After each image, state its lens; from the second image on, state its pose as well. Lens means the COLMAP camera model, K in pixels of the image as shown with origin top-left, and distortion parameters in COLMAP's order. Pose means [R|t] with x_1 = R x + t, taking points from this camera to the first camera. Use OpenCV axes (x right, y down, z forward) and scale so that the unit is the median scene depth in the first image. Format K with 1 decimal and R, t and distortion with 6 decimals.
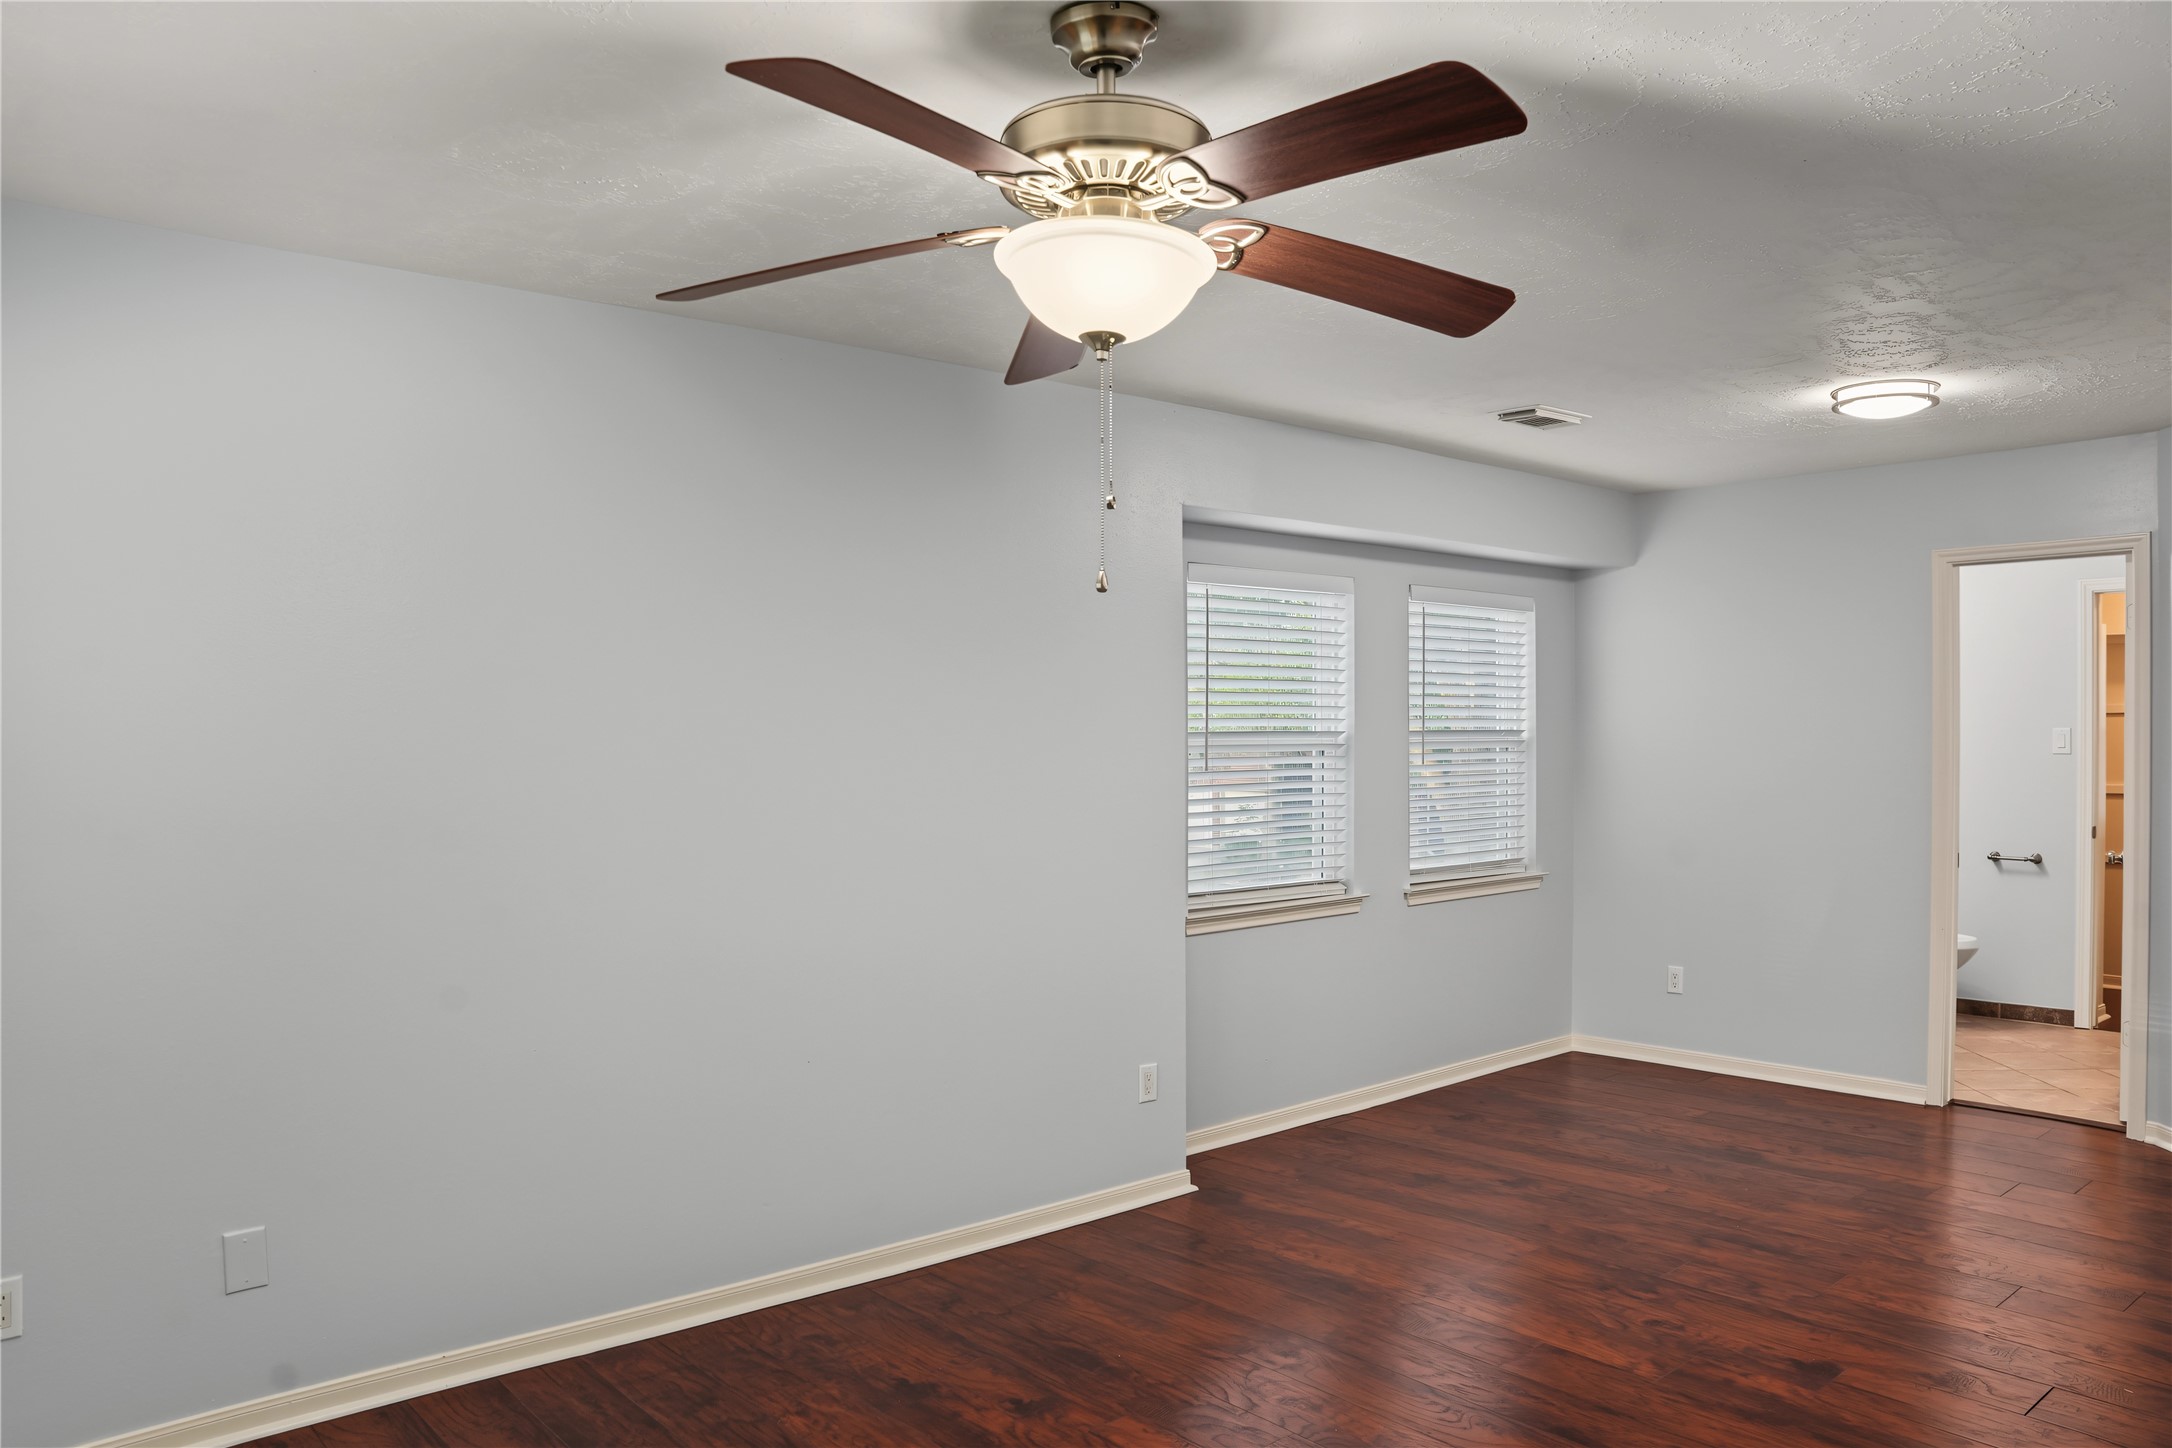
lens RADIAL K [[1525.9, 0, 1081.0], [0, 1525.9, 697.2], [0, 0, 1]] dist [-0.179211, 0.128605]
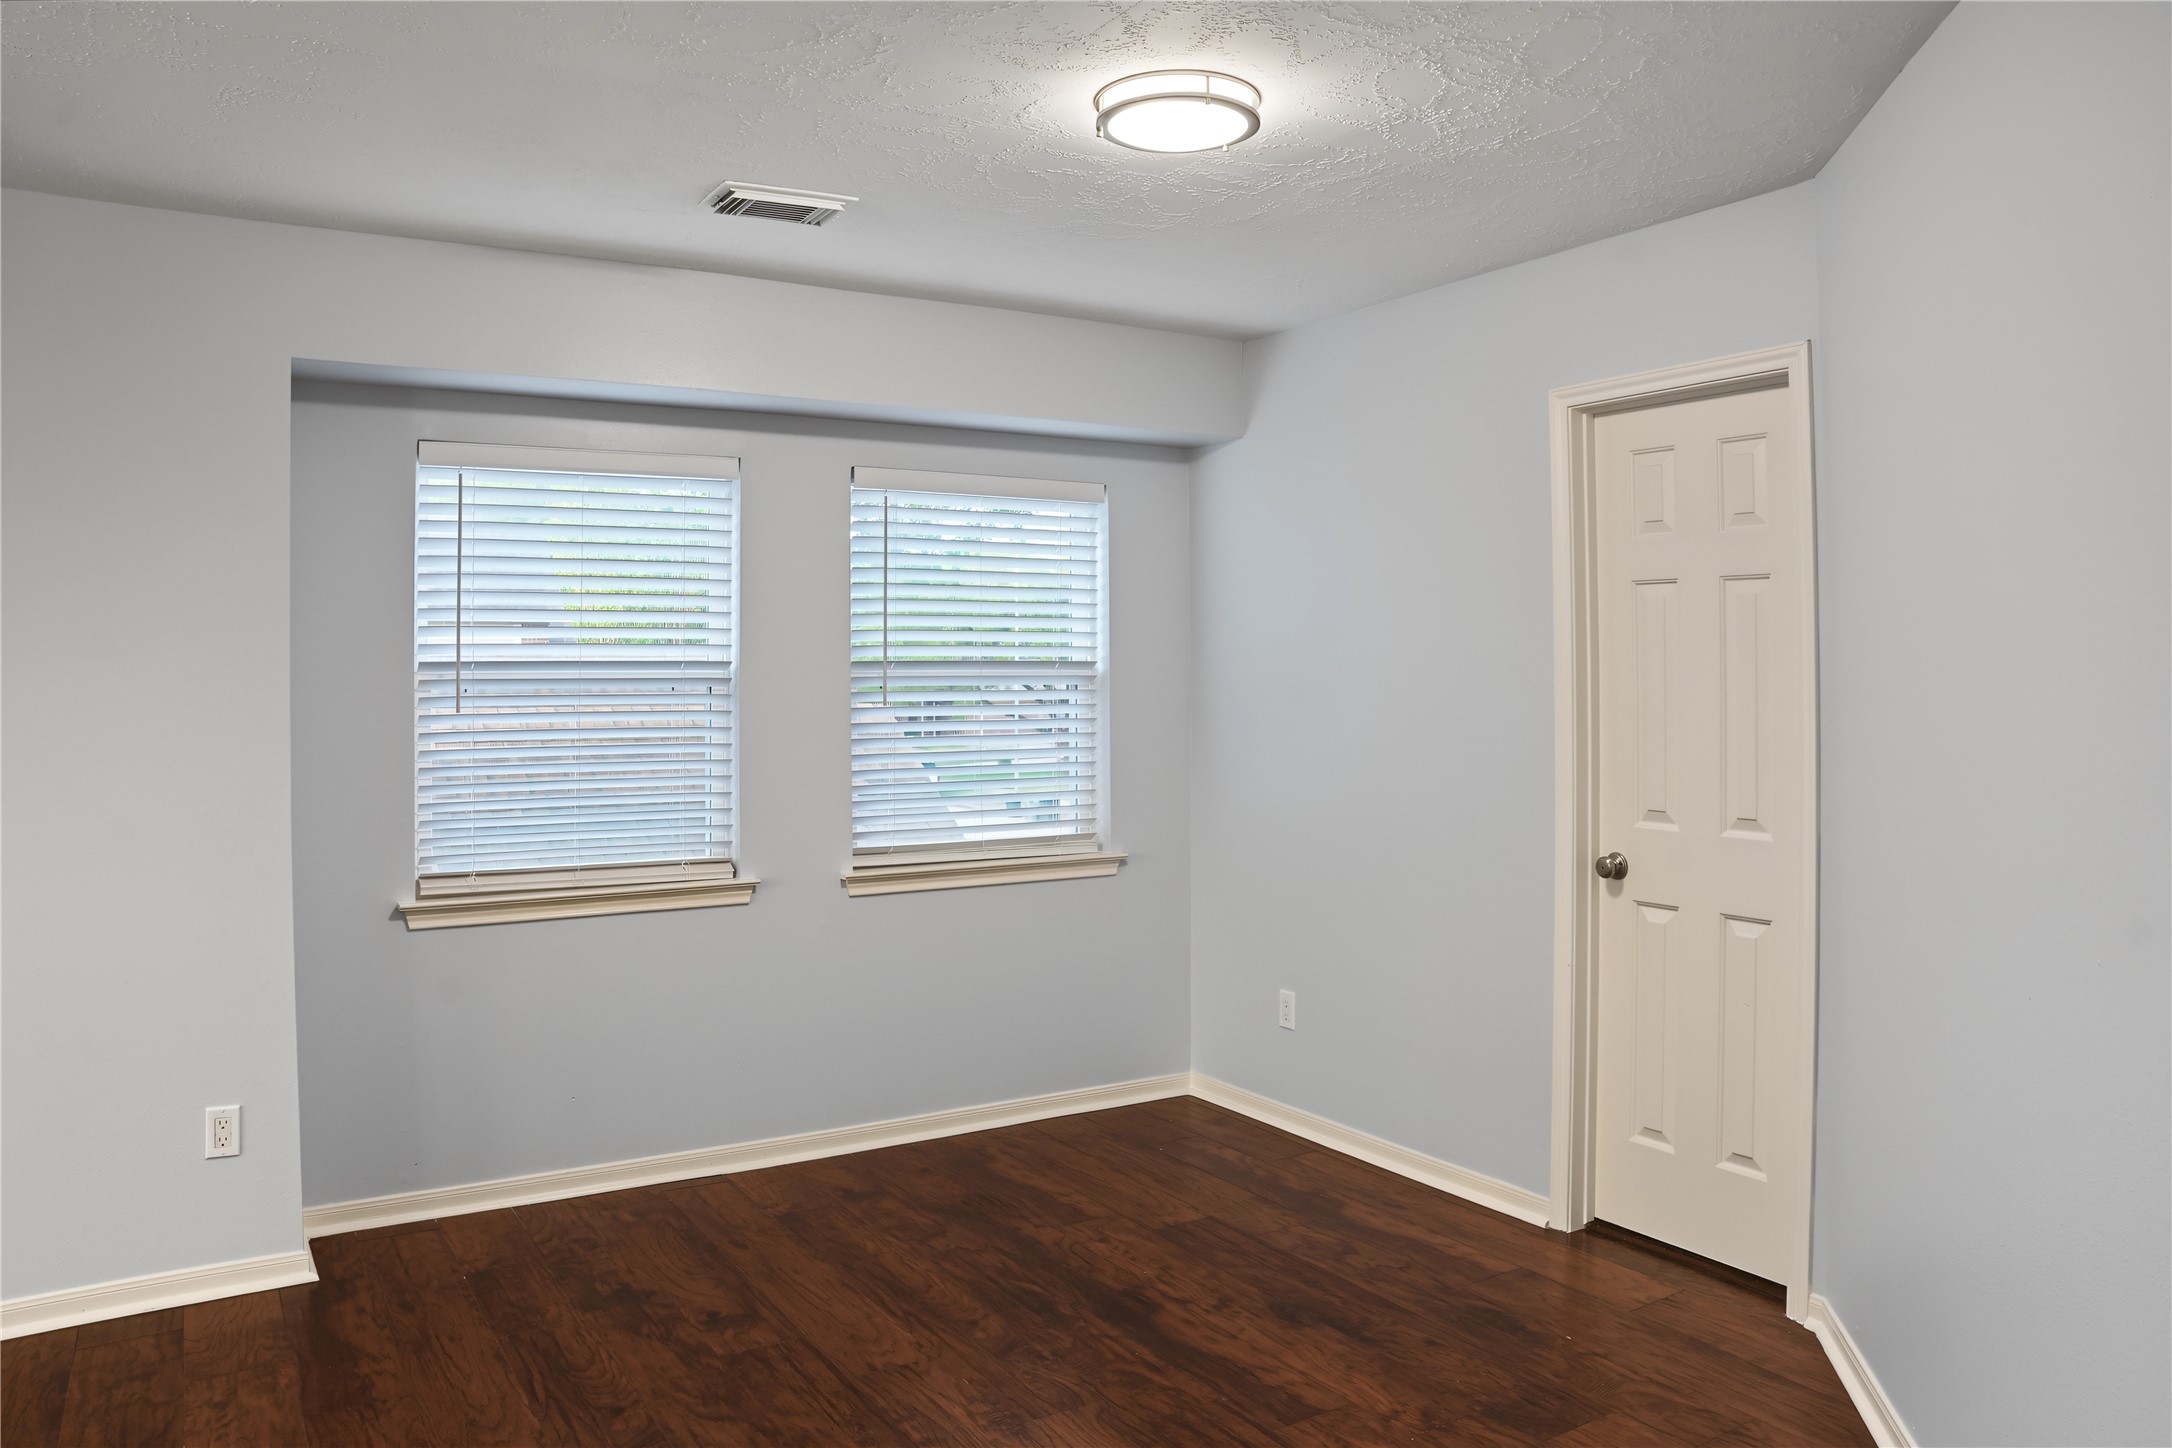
lens RADIAL K [[1549.1, 0, 1086.9], [0, 1549.1, 628.7], [0, 0, 1]] dist [-0.087925, 0.000483]
pose [[0.987874, -0.000412, -0.155255, 0.466680], [0.000524, 1.000000, 0.000682, 0.005648], [0.155255, -0.000755, 0.987874, 0.273646]]
